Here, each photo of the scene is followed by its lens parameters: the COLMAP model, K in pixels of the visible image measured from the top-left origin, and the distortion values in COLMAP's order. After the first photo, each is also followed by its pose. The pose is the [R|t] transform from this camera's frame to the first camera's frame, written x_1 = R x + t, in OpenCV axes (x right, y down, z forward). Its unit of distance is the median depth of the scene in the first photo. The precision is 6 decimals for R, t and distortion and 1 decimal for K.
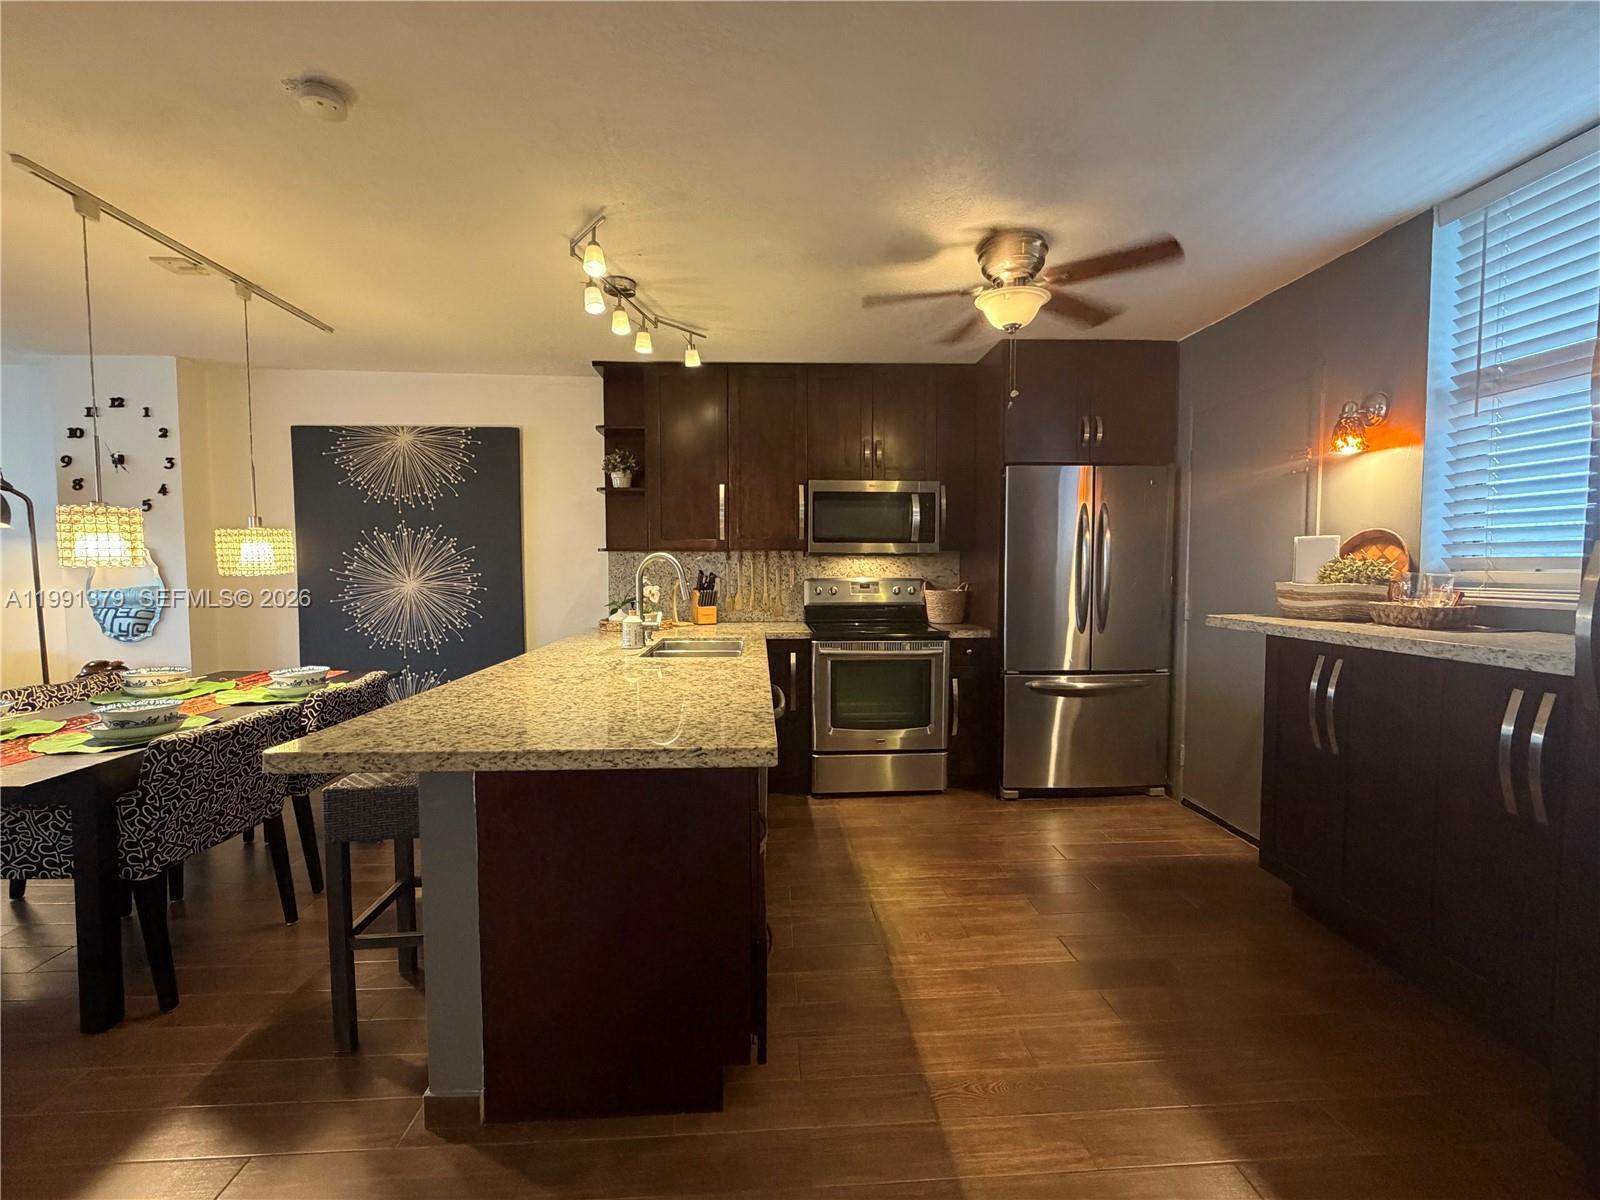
lens RADIAL K [[689.2, 0, 800.4], [0, 689.2, 602.0], [0, 0, 1]] dist [0.001928, 0.000279]
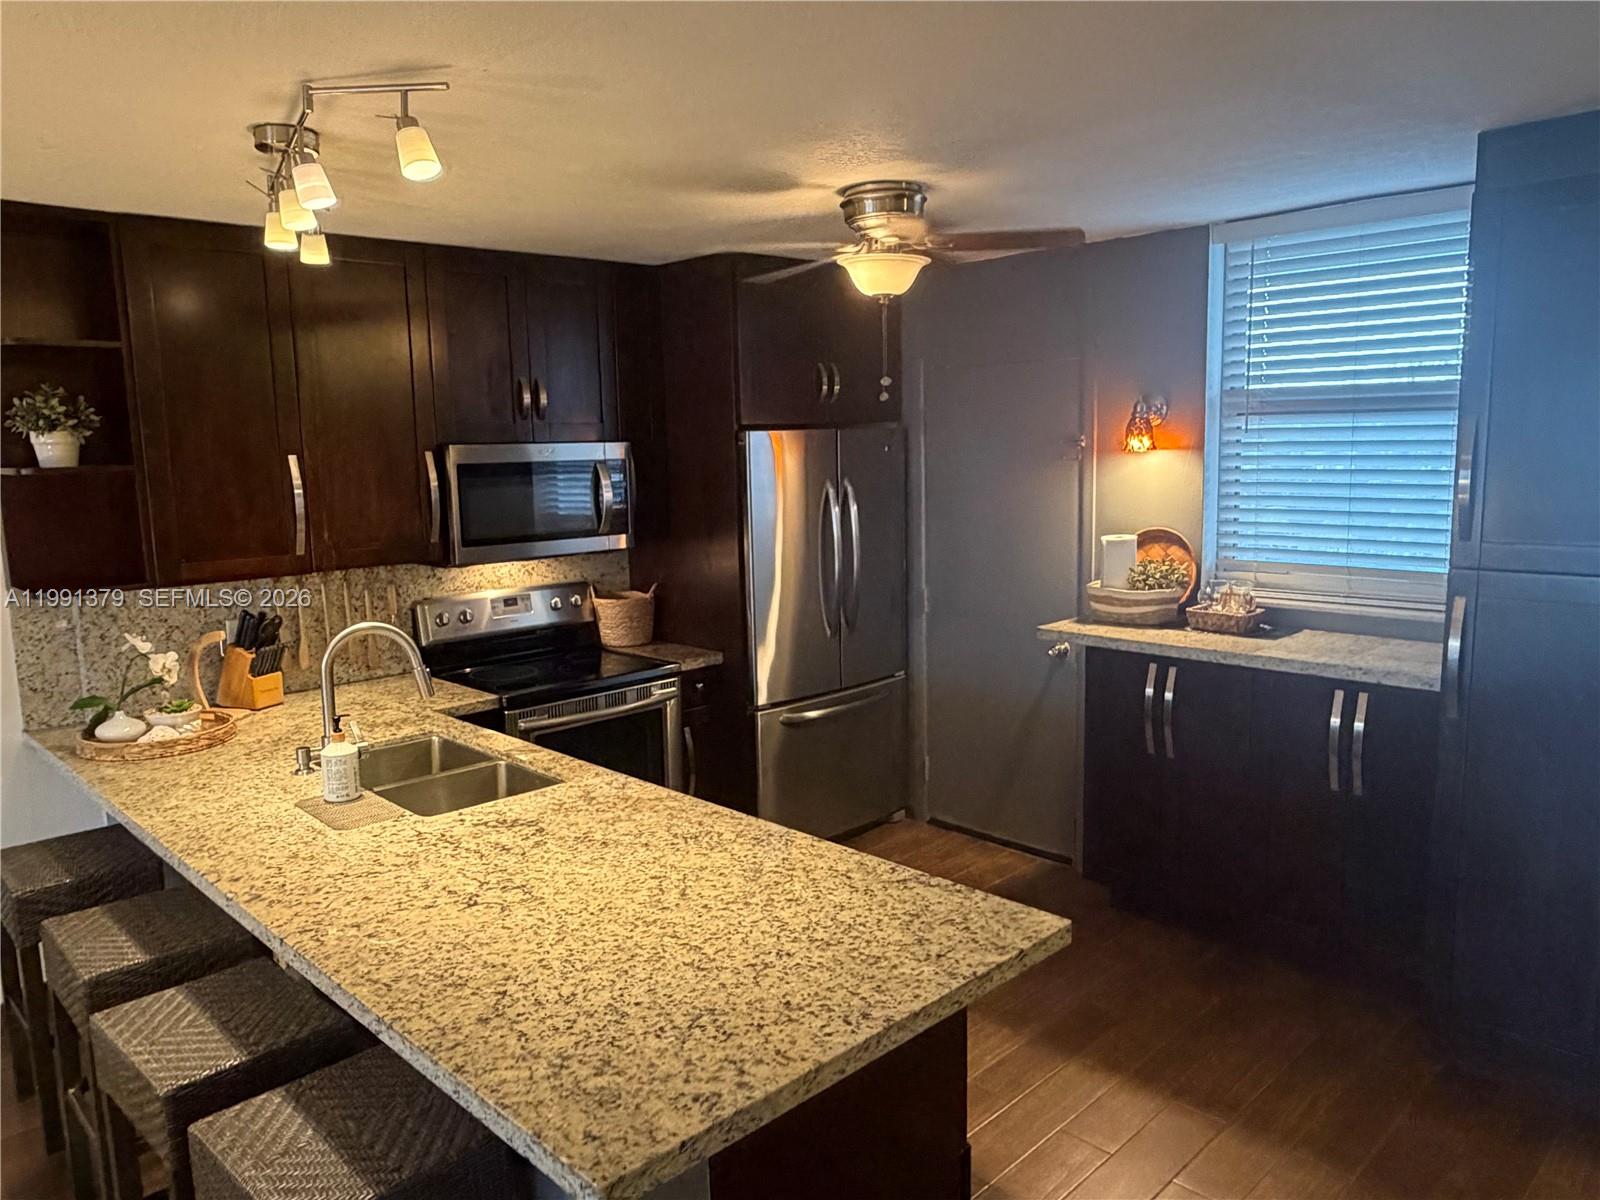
lens RADIAL K [[1118.1, 0, 788.6], [0, 1118.1, 610.7], [0, 0, 1]] dist [0.024786, -0.004877]
pose [[0.761180, -0.116296, 0.638028, -0.402912], [0.059472, 0.992163, 0.109893, -0.123796], [-0.645808, -0.045704, 0.762131, 0.057043]]
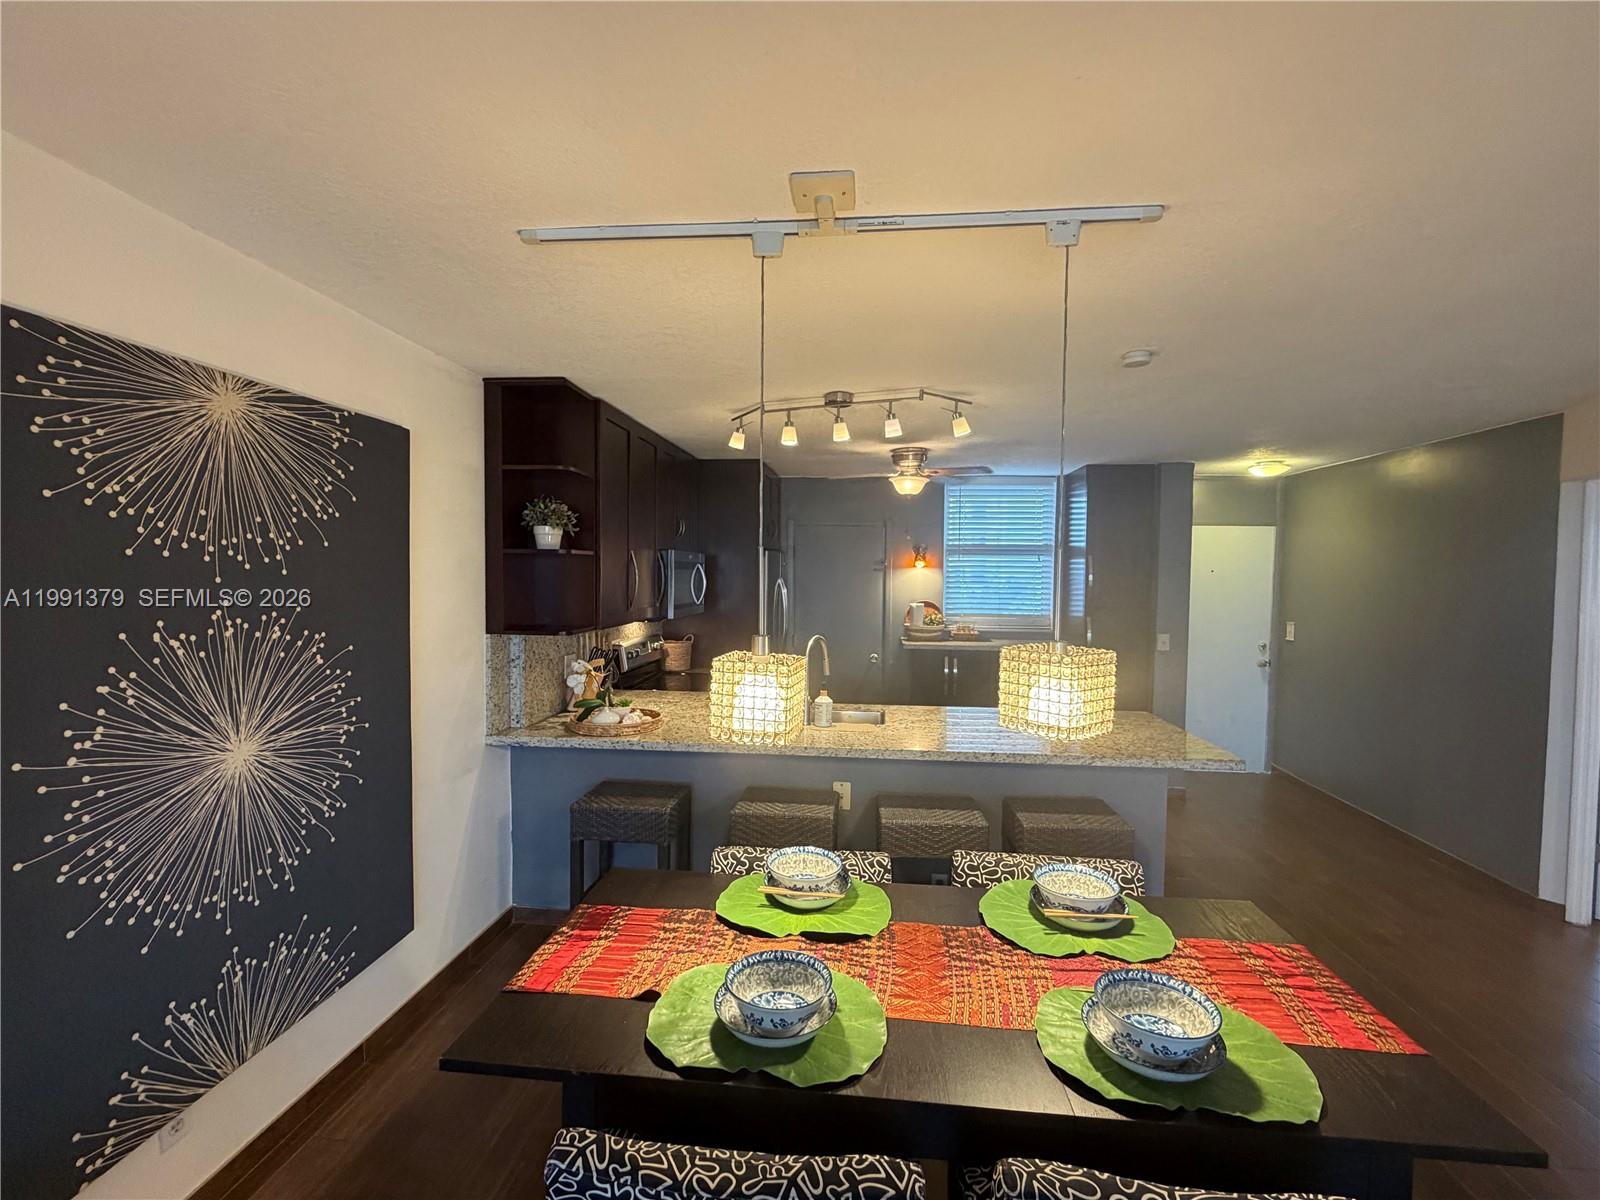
lens RADIAL K [[689.2, 0, 808.7], [0, 689.2, 601.0], [0, 0, 1]] dist [0.001928, 0.000279]
pose [[0.162653, -0.038308, 0.985939, -0.983957], [0.044253, 0.998524, 0.031497, -0.122887], [-0.985690, 0.038507, 0.164108, 0.628587]]
